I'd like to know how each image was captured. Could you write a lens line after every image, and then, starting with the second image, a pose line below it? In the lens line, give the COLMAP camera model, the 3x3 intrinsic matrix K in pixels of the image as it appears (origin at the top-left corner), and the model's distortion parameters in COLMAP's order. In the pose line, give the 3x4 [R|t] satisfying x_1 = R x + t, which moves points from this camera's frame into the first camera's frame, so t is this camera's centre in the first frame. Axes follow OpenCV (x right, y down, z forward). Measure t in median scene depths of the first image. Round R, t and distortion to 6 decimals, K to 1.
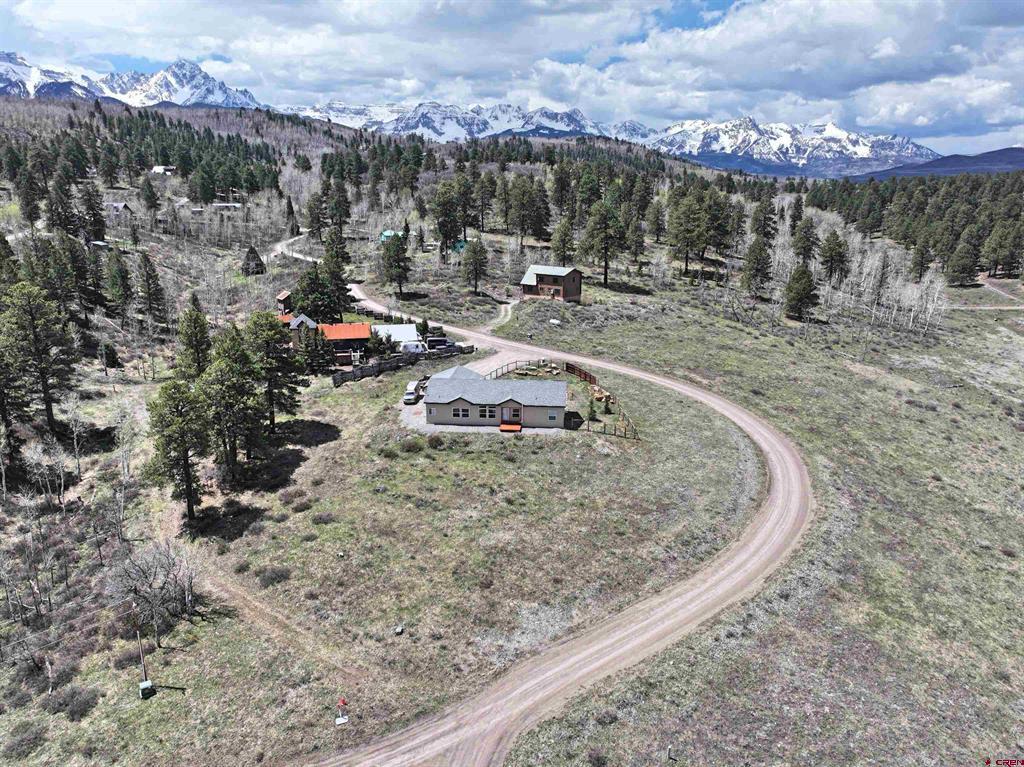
lens RADIAL K [[718.5, 0, 512.0], [0, 718.5, 383.5], [0, 0, 1]] dist [0.000329, -0.001133]
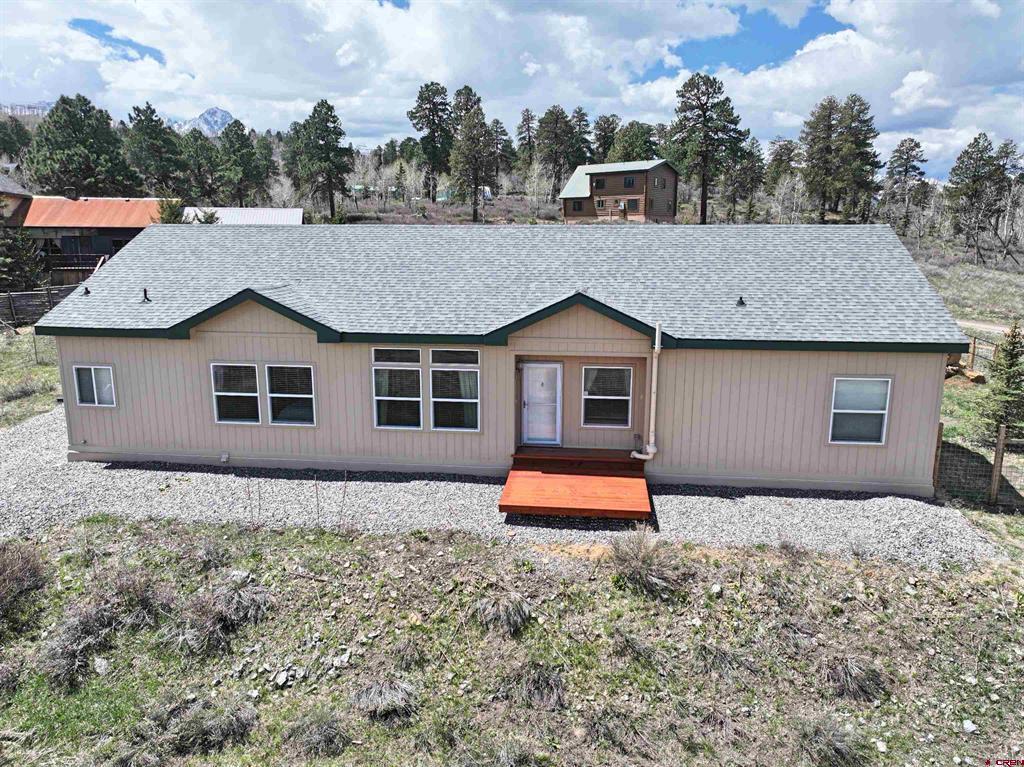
lens RADIAL K [[718.5, 0, 512.0], [0, 718.5, 383.5], [0, 0, 1]] dist [0.000329, -0.001133]
pose [[0.999536, 0.004673, -0.030103, -0.008029], [-0.006415, 0.998295, -0.058019, 0.035147], [0.029781, 0.058185, 0.997862, 0.623883]]
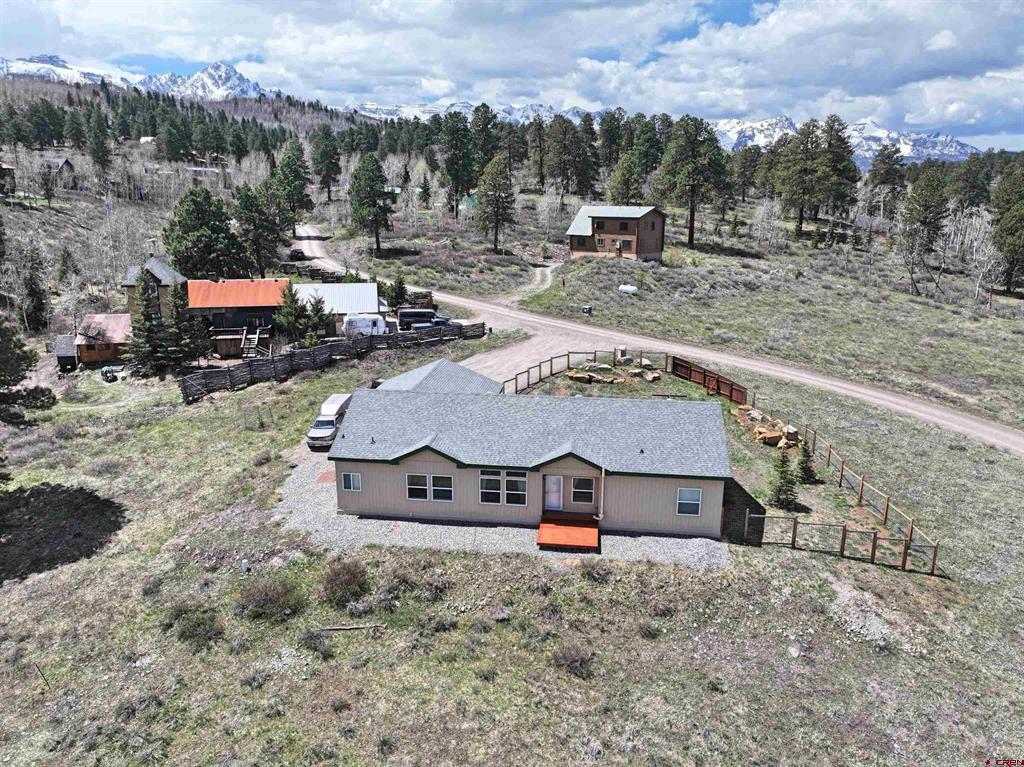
lens RADIAL K [[718.5, 0, 512.0], [0, 718.5, 383.5], [0, 0, 1]] dist [0.000329, -0.001133]
pose [[0.999147, 0.010372, -0.039964, -0.011996], [-0.010427, 0.999945, -0.001170, -0.008506], [0.039950, 0.001585, 0.999200, 0.475577]]
